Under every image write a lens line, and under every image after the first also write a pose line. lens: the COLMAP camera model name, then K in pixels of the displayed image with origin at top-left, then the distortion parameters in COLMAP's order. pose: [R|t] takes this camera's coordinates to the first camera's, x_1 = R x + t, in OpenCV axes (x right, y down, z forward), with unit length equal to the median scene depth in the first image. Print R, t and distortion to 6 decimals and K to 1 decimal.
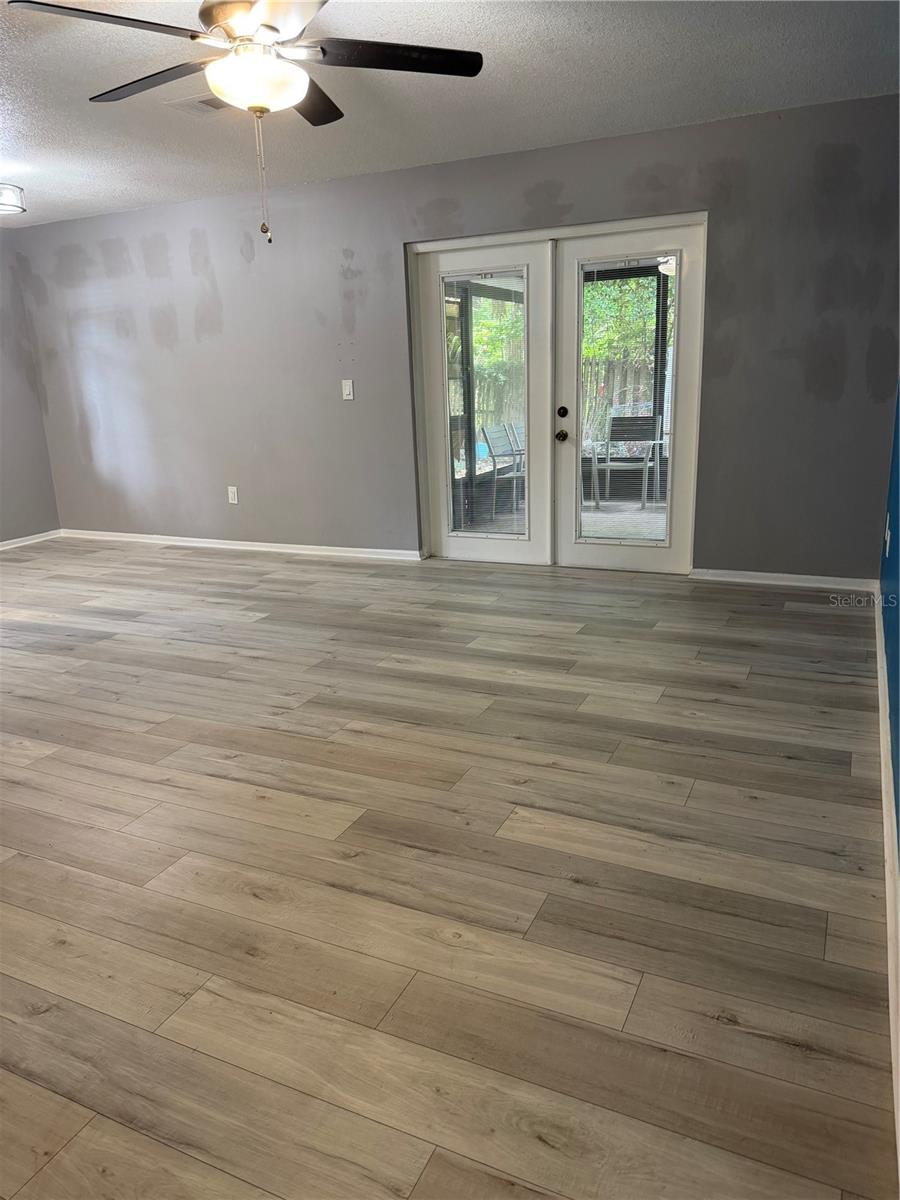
lens RADIAL K [[842.5, 0, 450.0], [0, 842.5, 600.0], [0, 0, 1]] dist [0.146158, -0.268444]
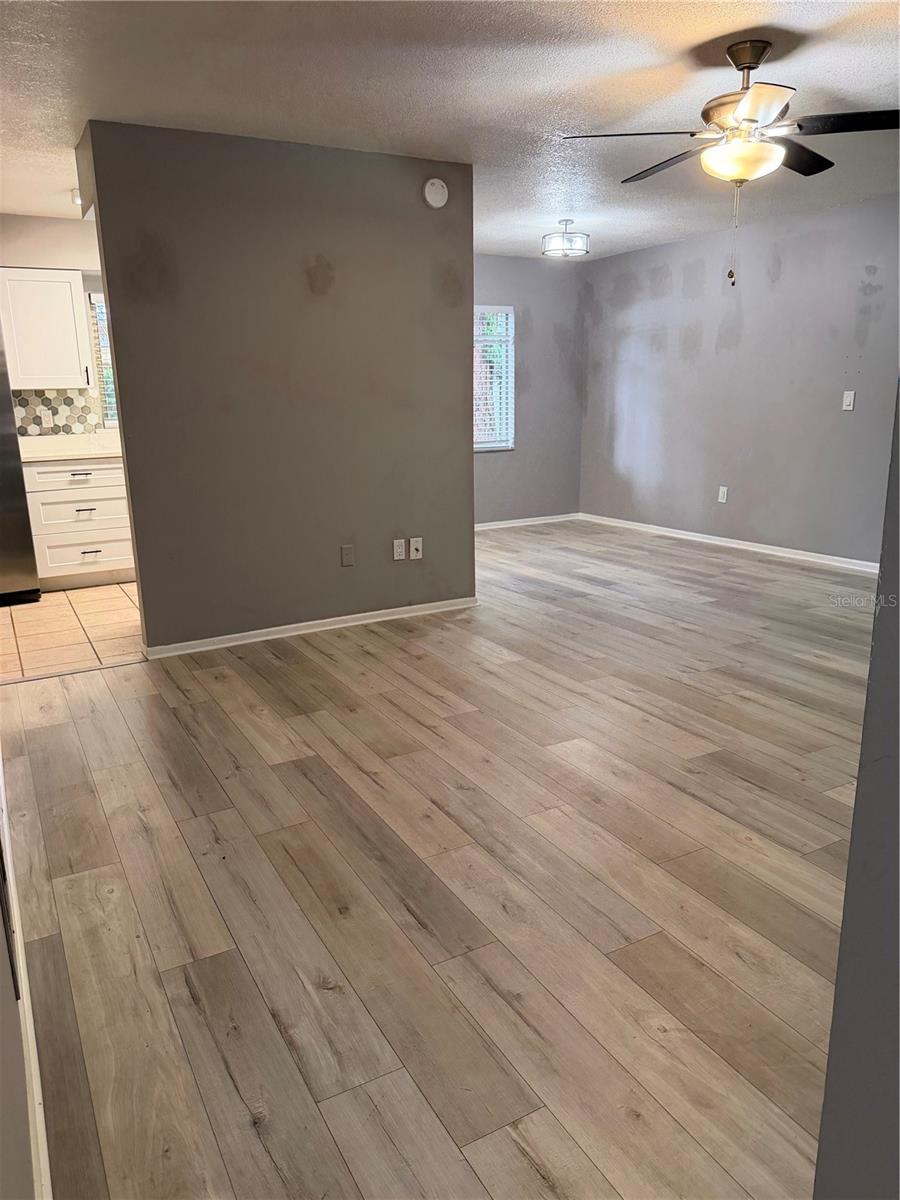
lens RADIAL K [[848.7, 0, 450.0], [0, 848.7, 600.0], [0, 0, 1]] dist [0.157147, -0.265928]
pose [[0.816975, 0.159155, -0.554276, 0.144107], [-0.162360, 0.985762, 0.043742, 0.027888], [0.553346, 0.054256, 0.831183, -0.158112]]
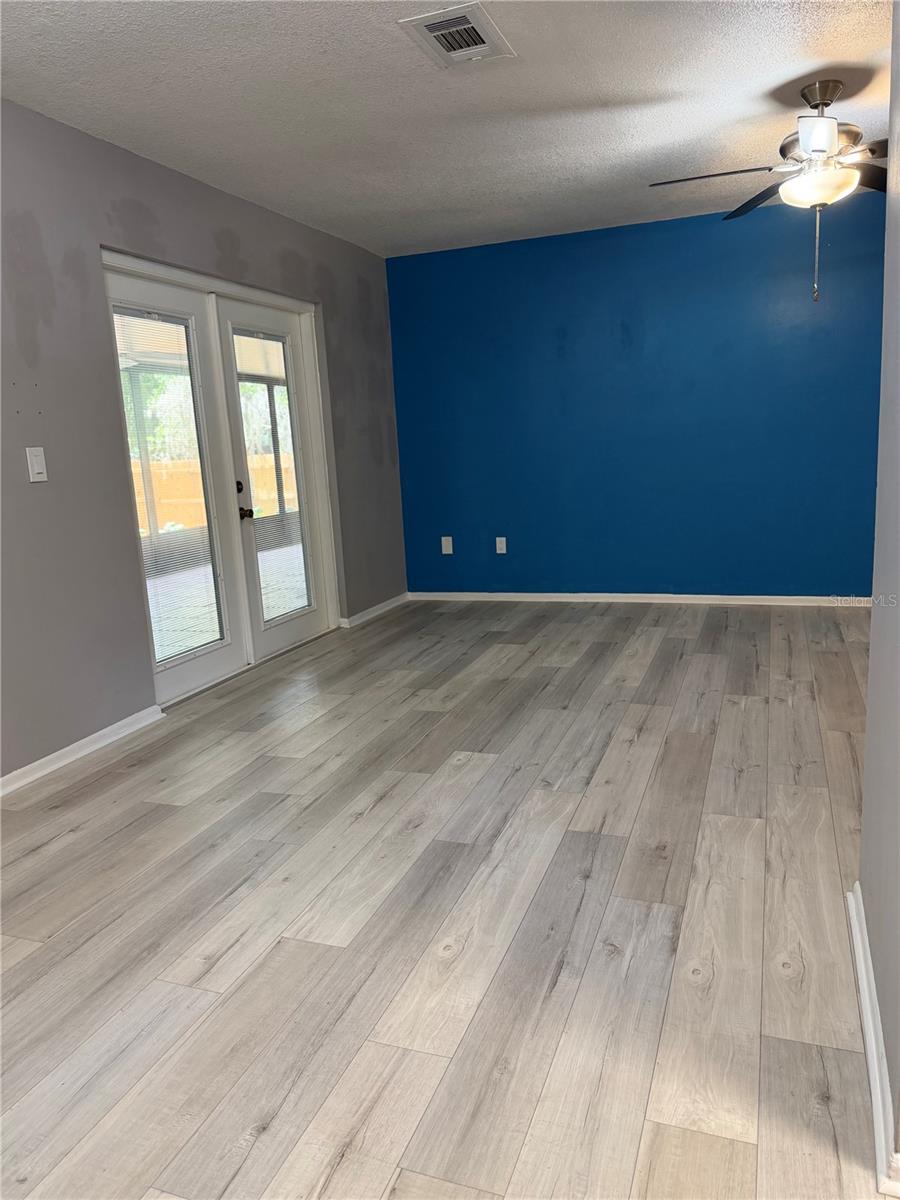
lens RADIAL K [[842.5, 0, 450.0], [0, 842.5, 600.0], [0, 0, 1]] dist [0.146158, -0.268444]
pose [[-0.090542, -0.139571, 0.986064, -0.992319], [0.313313, 0.935862, 0.161235, -0.240697], [-0.945324, 0.323545, -0.041006, 1.124817]]
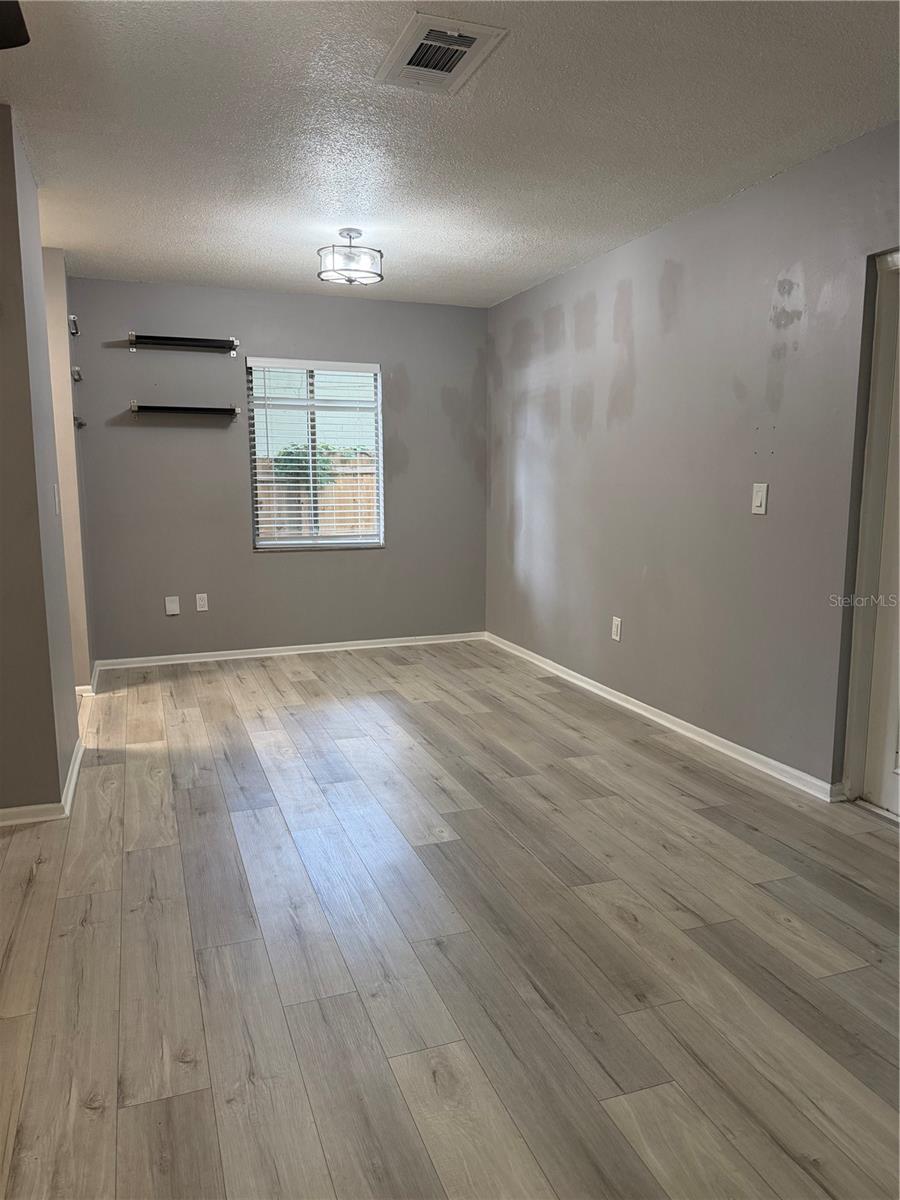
lens RADIAL K [[842.5, 0, 450.0], [0, 842.5, 600.0], [0, 0, 1]] dist [0.146158, -0.268444]
pose [[0.718461, 0.141760, -0.680968, 0.217718], [-0.206900, 0.978253, -0.014644, -0.167816], [0.664083, 0.151413, 0.732167, 0.566971]]
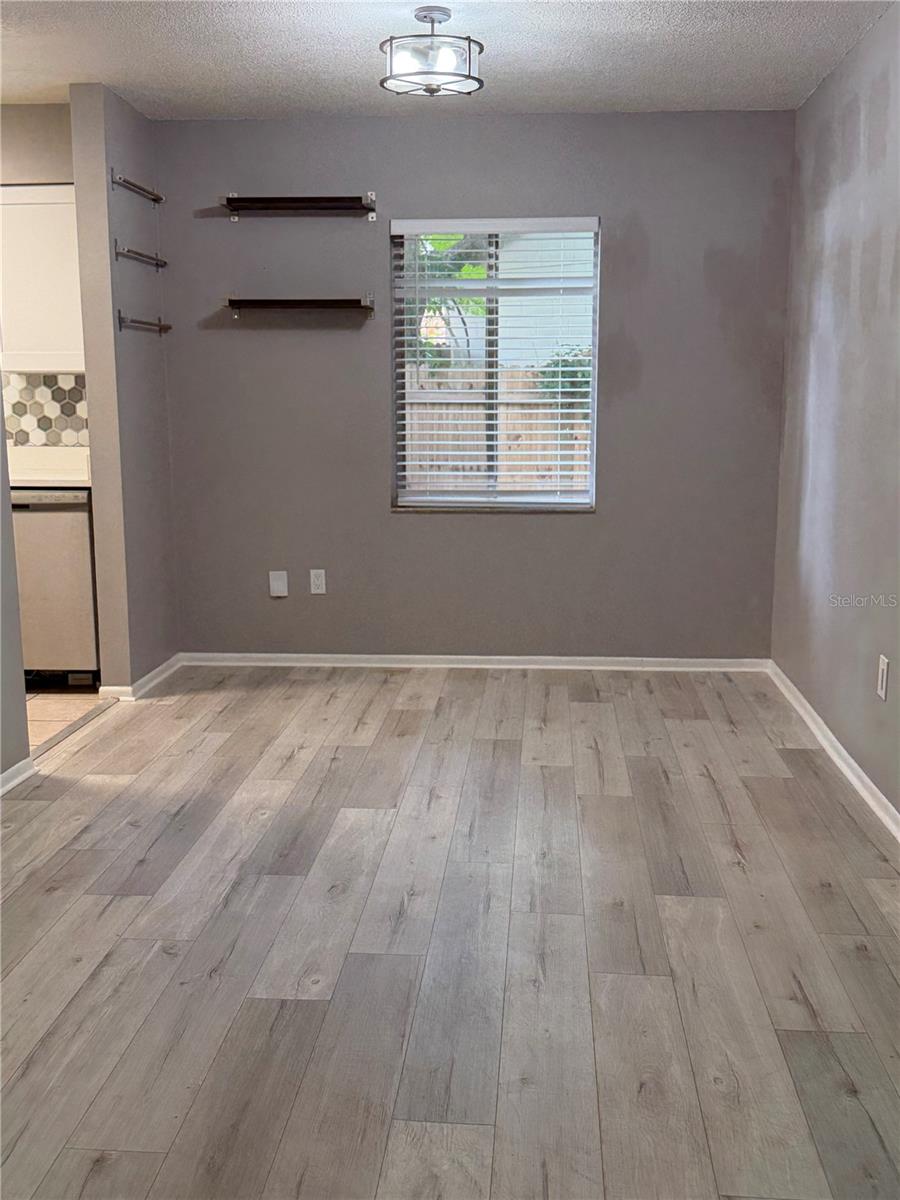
lens RADIAL K [[1267.3, 0, 450.0], [0, 1267.3, 600.0], [0, 0, 1]] dist [0.132492, -0.237072]
pose [[0.363404, 0.190506, -0.911946, 0.348878], [-0.253240, 0.962211, 0.100093, -0.262986], [0.896553, 0.194567, 0.397915, 0.885176]]
